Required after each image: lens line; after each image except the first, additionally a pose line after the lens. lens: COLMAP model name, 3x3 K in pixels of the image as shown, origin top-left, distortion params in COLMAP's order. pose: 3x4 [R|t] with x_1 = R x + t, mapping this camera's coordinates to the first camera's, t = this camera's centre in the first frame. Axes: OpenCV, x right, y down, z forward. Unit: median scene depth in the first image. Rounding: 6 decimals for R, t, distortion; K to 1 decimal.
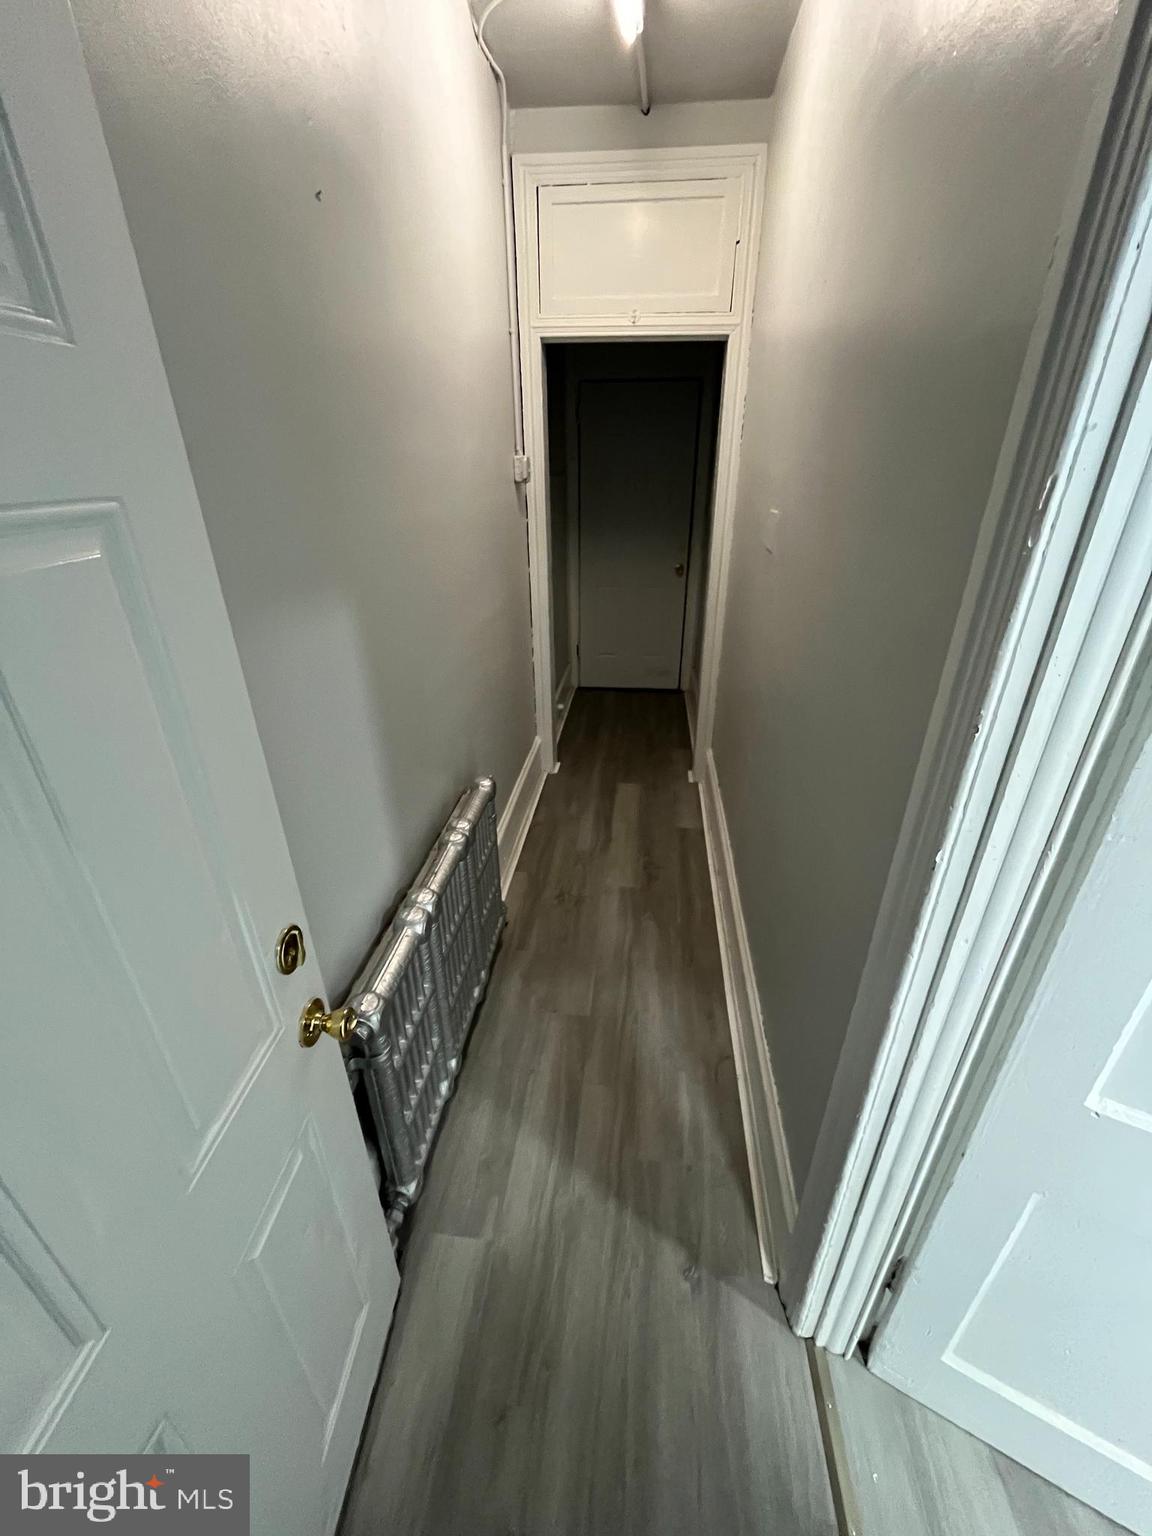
lens RADIAL K [[621.3, 0, 577.3], [0, 621.3, 766.4], [0, 0, 1]] dist [0.000502, -0.001172]
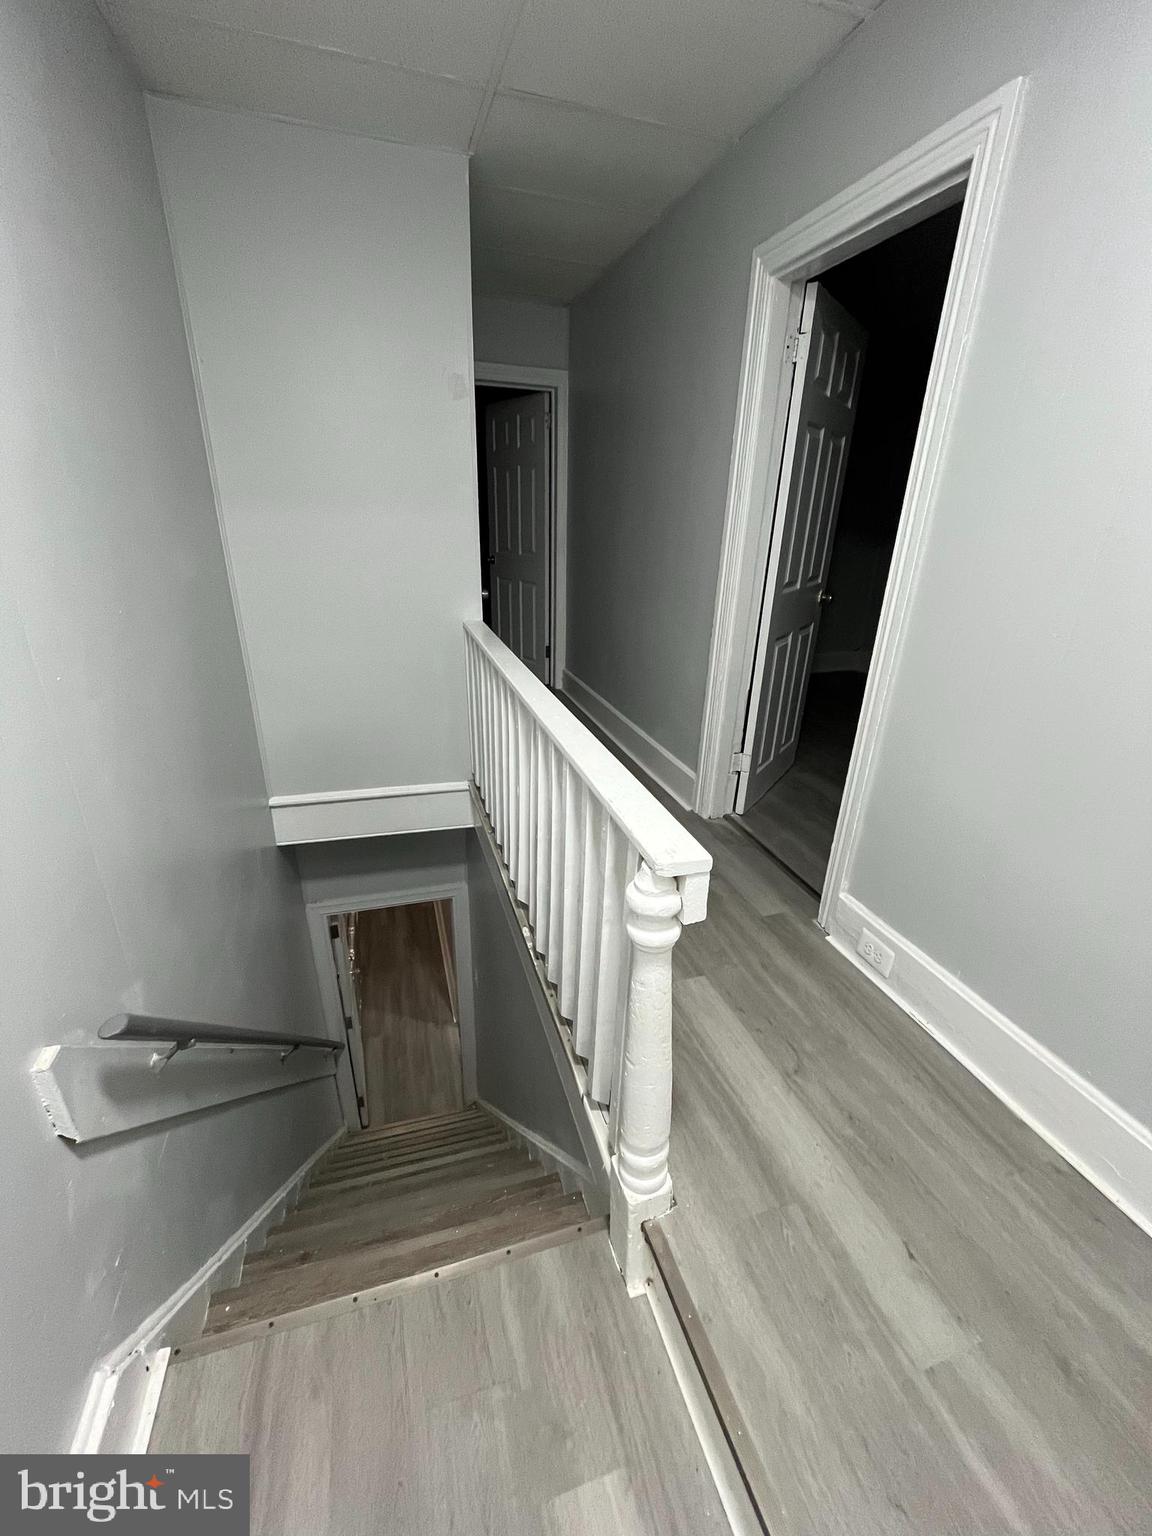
lens RADIAL K [[621.3, 0, 570.4], [0, 621.3, 769.0], [0, 0, 1]] dist [0.000502, -0.001172]
pose [[0.918498, -0.134417, 0.371878, -0.234722], [0.160425, 0.986247, -0.039748, -0.424429], [-0.361421, 0.096167, 0.927430, -2.572054]]
